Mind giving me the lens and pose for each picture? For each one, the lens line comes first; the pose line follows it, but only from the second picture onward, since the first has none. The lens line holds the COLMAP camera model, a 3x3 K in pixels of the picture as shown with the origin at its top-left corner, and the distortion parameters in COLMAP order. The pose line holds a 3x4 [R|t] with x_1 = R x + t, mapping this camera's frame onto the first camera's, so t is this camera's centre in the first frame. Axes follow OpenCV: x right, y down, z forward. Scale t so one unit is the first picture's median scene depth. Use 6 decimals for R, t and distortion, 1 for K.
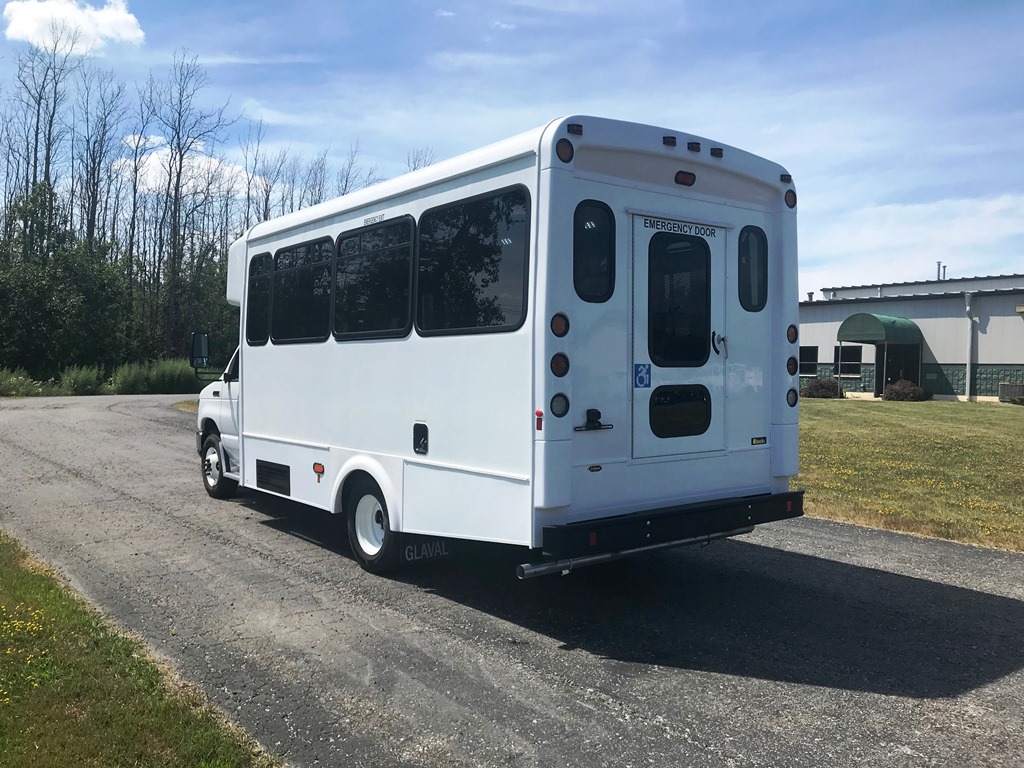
lens RADIAL K [[846.1, 0, 521.5], [0, 846.1, 388.6], [0, 0, 1]] dist [0.040538, -0.052801]
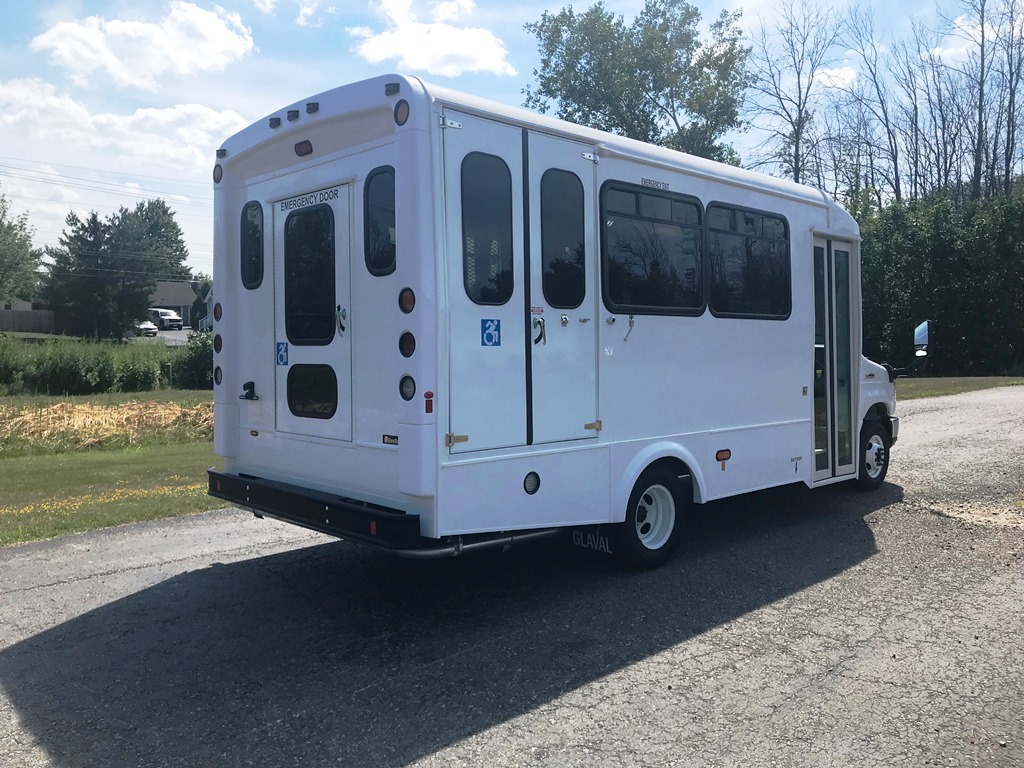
lens RADIAL K [[846.1, 0, 511.9], [0, 846.1, 393.1], [0, 0, 1]] dist [0.040538, -0.052801]
pose [[0.089133, 0.054515, -0.994527, 1.198578], [-0.027657, 0.998251, 0.052240, -0.028796], [0.995636, 0.022849, 0.090485, 1.170455]]
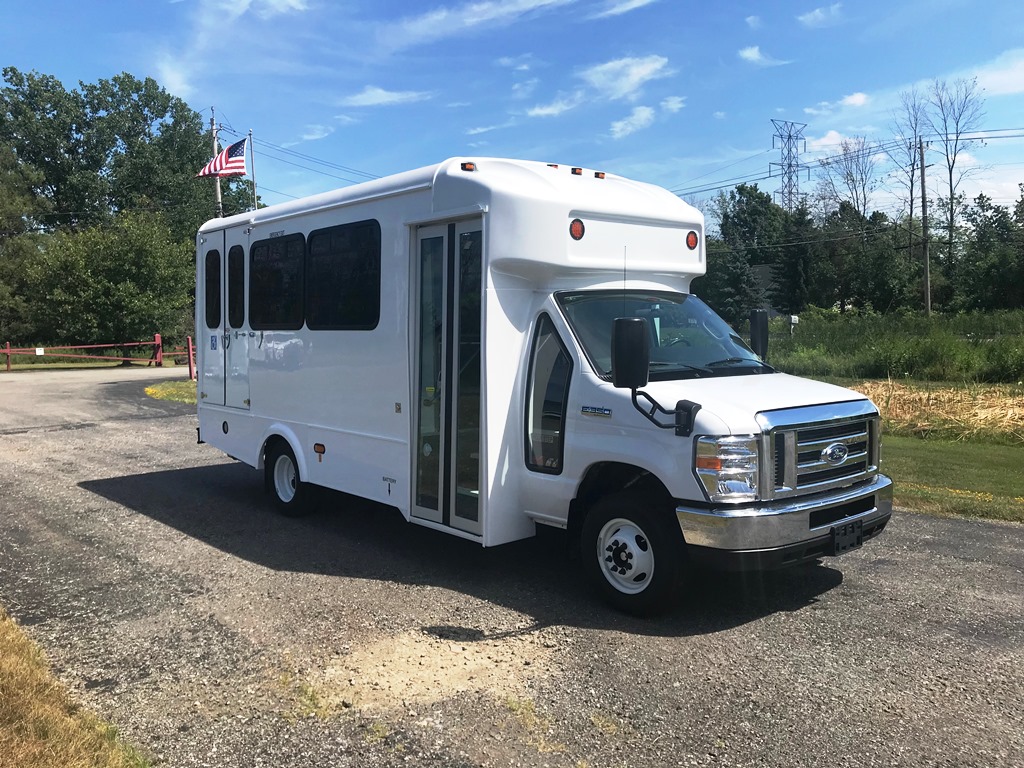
lens RADIAL K [[846.1, 0, 512.1], [0, 846.1, 377.8], [0, 0, 1]] dist [0.040538, -0.052801]
pose [[-0.999019, 0.007994, -0.043562, -0.179961], [0.004303, 0.996442, 0.084171, -0.114105], [0.044080, 0.083901, -0.995499, 2.909666]]
